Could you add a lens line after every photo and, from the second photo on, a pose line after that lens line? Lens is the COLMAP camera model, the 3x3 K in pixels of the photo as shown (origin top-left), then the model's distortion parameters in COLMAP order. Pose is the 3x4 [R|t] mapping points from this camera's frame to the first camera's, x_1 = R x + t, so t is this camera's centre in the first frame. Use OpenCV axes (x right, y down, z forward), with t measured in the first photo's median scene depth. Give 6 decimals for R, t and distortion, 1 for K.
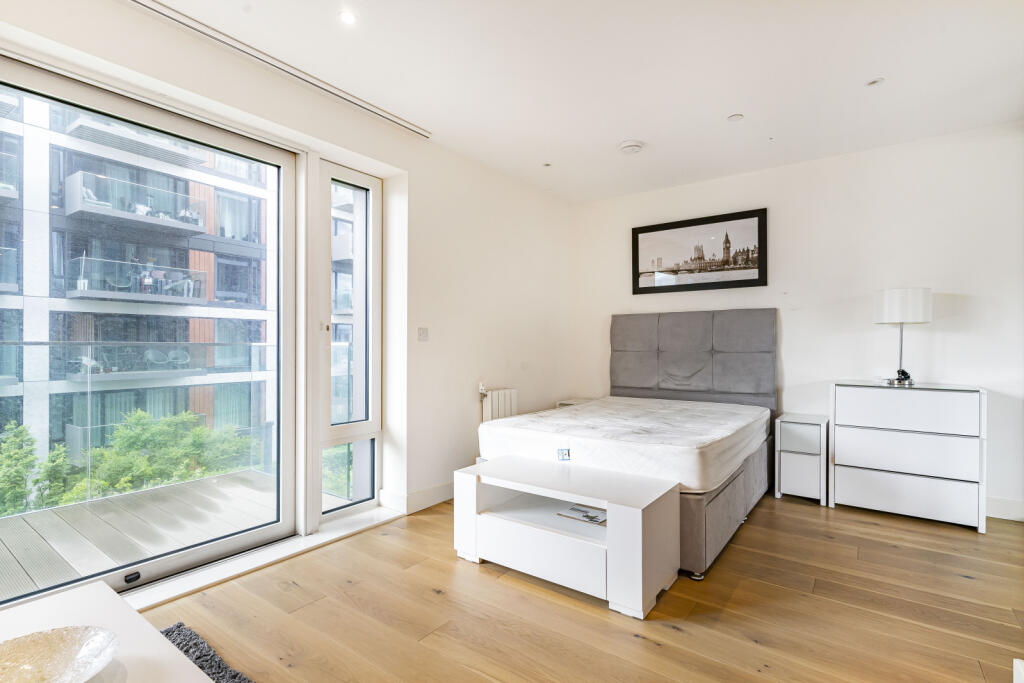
lens RADIAL K [[489.1, 0, 511.2], [0, 489.1, 344.2], [0, 0, 1]] dist [0.000963, -0.000209]
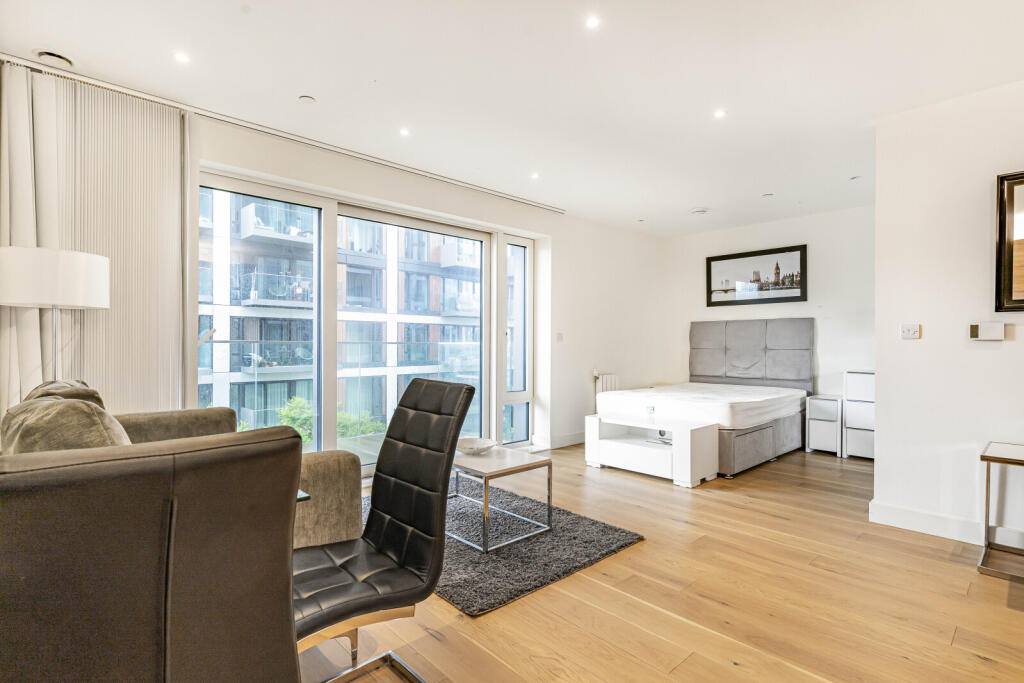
lens RADIAL K [[498.8, 0, 509.1], [0, 498.8, 345.0], [0, 0, 1]] dist [-0.004387, 0.001432]
pose [[0.982348, 0.002303, -0.187046, -0.032167], [-0.001708, 0.999993, 0.003343, -0.000270], [0.187052, -0.002964, 0.982346, -0.502834]]
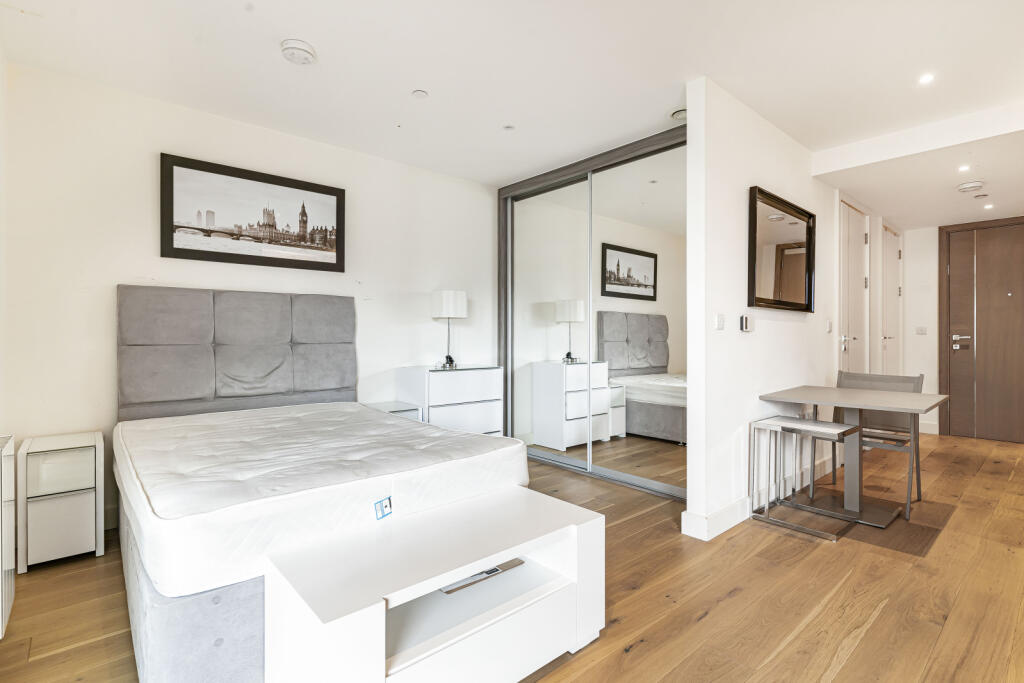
lens RADIAL K [[489.1, 0, 514.0], [0, 489.1, 338.1], [0, 0, 1]] dist [0.000963, -0.000209]
pose [[0.213492, -0.003667, 0.976938, -0.314167], [-0.002030, 0.999989, 0.004198, 0.001900], [-0.976943, -0.002879, 0.213482, 0.462847]]
